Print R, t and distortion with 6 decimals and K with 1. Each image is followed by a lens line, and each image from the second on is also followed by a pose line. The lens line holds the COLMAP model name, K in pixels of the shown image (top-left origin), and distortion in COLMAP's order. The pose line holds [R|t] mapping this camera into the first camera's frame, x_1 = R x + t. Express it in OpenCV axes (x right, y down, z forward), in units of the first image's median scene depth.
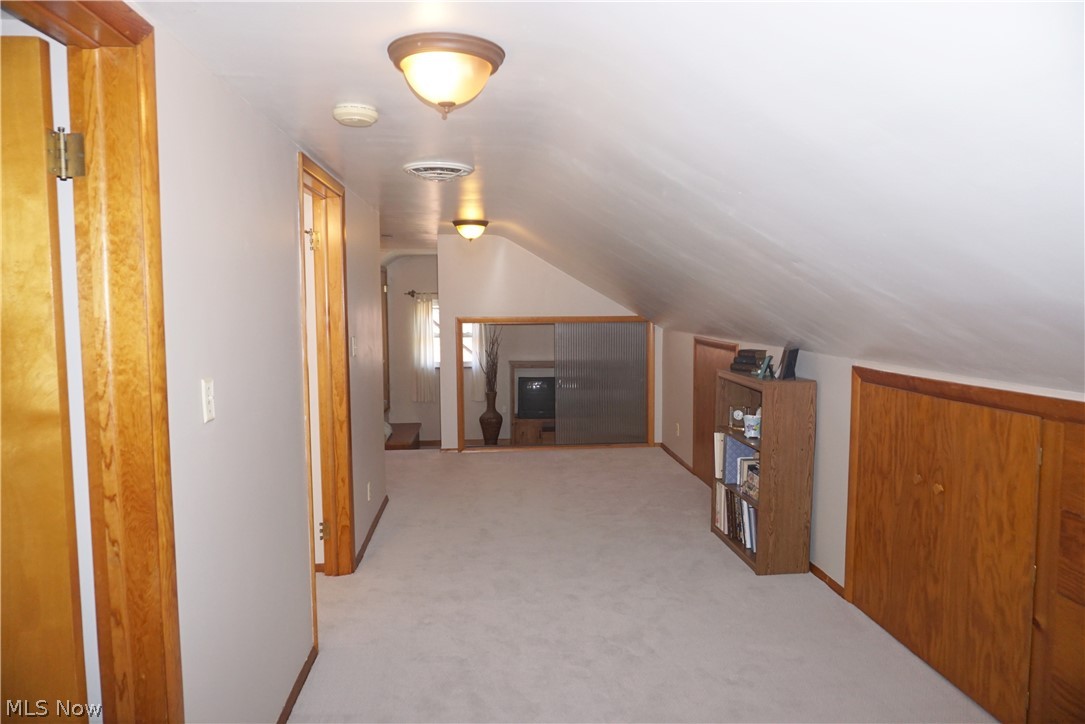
lens RADIAL K [[726.7, 0, 539.4], [0, 726.7, 364.9], [0, 0, 1]] dist [-0.050359, 0.040020]
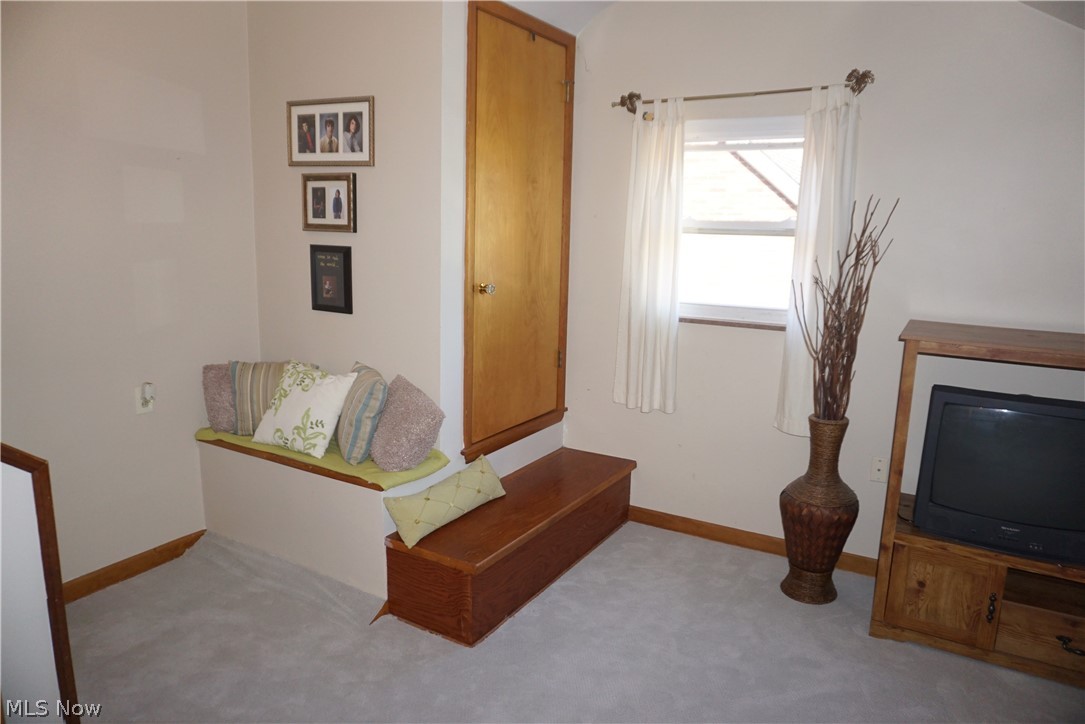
lens RADIAL K [[726.7, 0, 539.4], [0, 726.7, 364.9], [0, 0, 1]] dist [-0.050359, 0.040020]
pose [[0.817434, 0.135606, -0.559833, 0.001387], [-0.077514, 0.988950, 0.126369, -0.033976], [0.570783, -0.059904, 0.818913, 1.713049]]
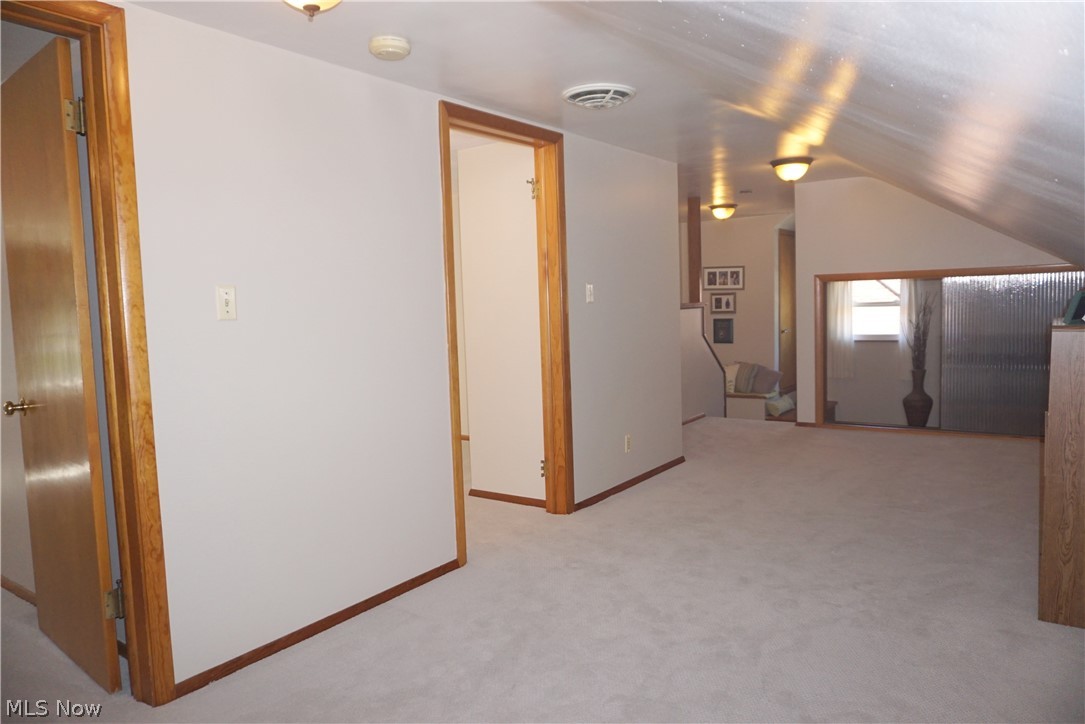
lens RADIAL K [[726.7, 0, 539.4], [0, 726.7, 364.9], [0, 0, 1]] dist [-0.050359, 0.040020]
pose [[0.762192, 0.040093, -0.646108, 0.345027], [-0.027691, 0.999186, 0.029337, 0.046869], [0.646758, -0.004469, 0.762682, 0.185107]]
